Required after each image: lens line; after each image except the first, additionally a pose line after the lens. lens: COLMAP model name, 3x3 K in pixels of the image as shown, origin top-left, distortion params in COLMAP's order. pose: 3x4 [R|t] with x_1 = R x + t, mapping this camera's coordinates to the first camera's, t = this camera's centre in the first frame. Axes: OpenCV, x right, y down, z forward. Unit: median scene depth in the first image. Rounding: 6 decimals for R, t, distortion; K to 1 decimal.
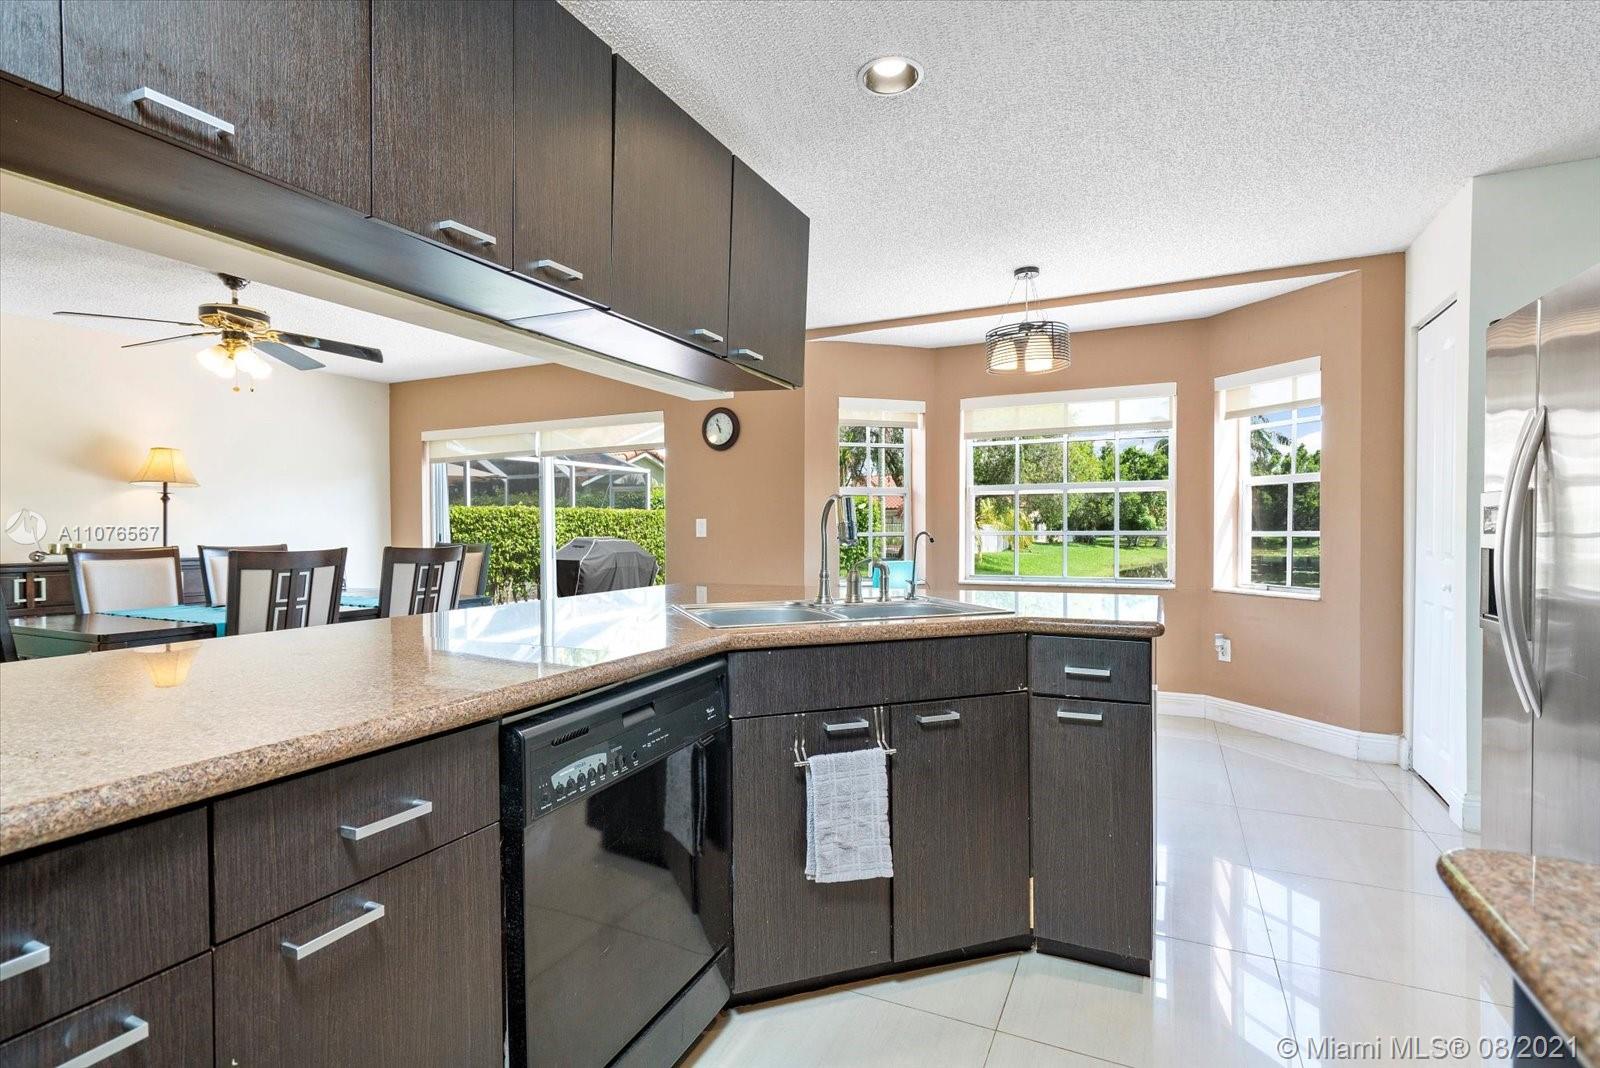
lens RADIAL K [[776.0, 0, 800.0], [0, 776.0, 534.0], [0, 0, 1]] dist [0.002734, 0.000082]
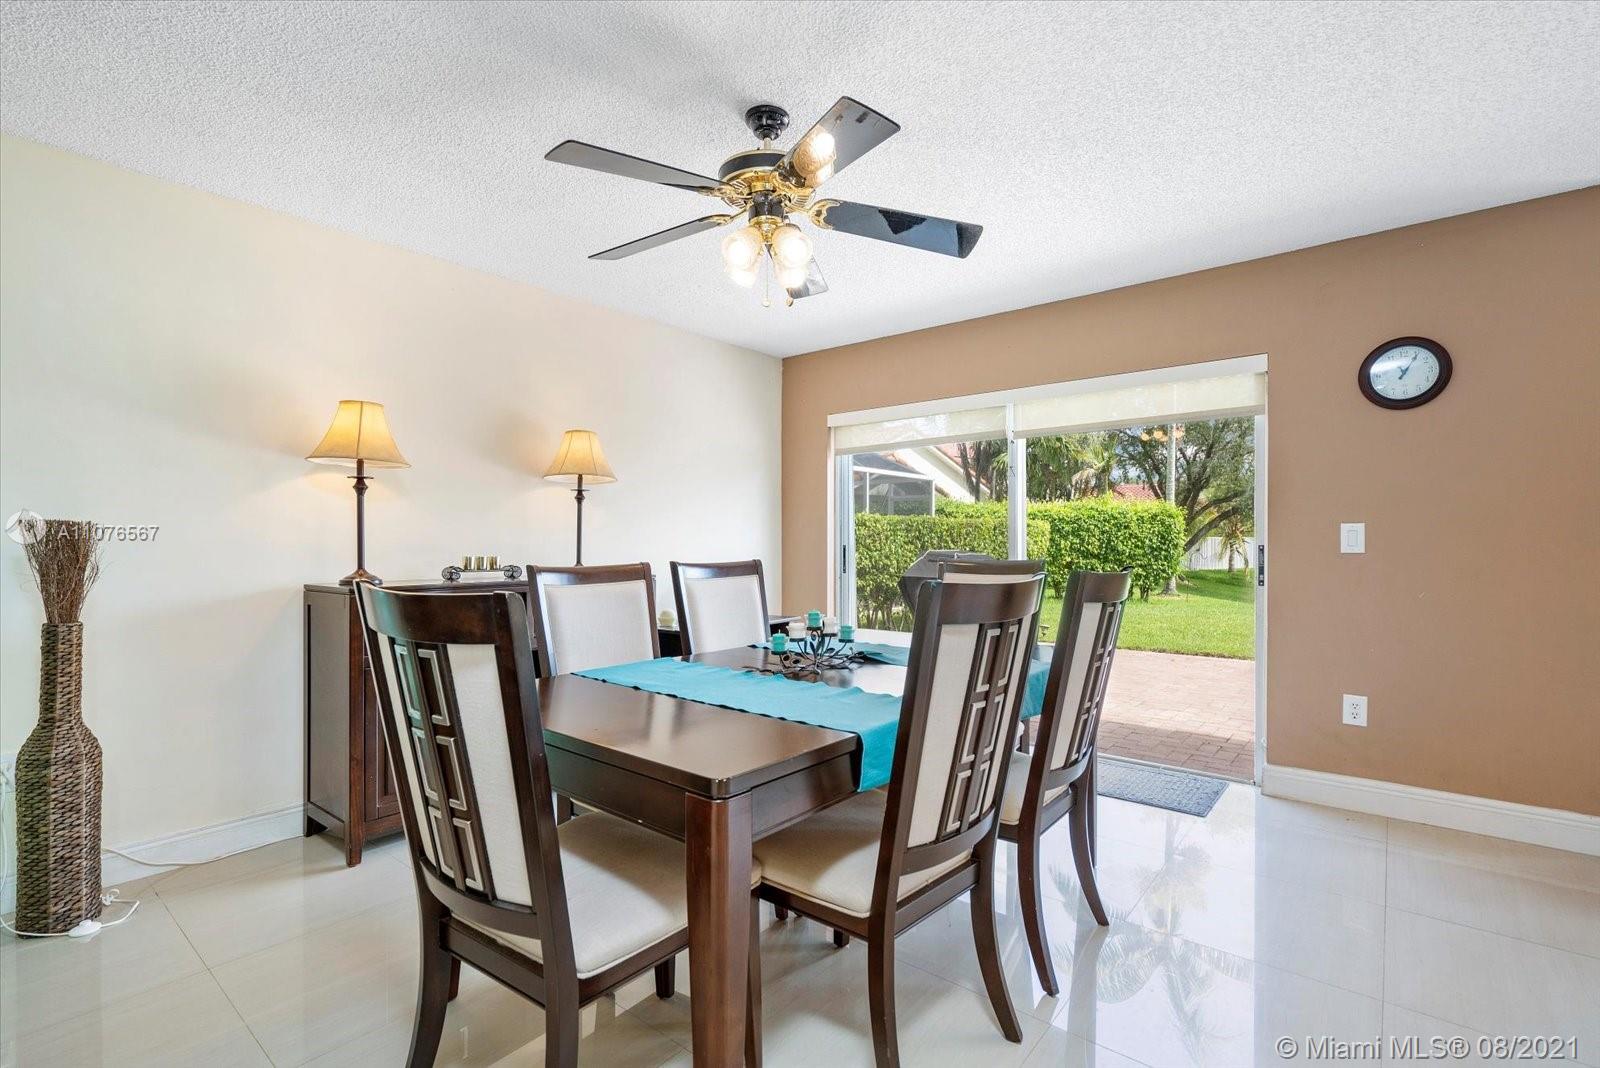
lens RADIAL K [[742.6, 0, 802.0], [0, 742.6, 542.6], [0, 0, 1]] dist [-0.001753, 0.000445]
pose [[0.970885, 0.002543, -0.239533, -0.423199], [-0.003912, 0.999979, -0.005240, 0.001463], [0.239515, 0.006024, 0.970874, 0.338532]]
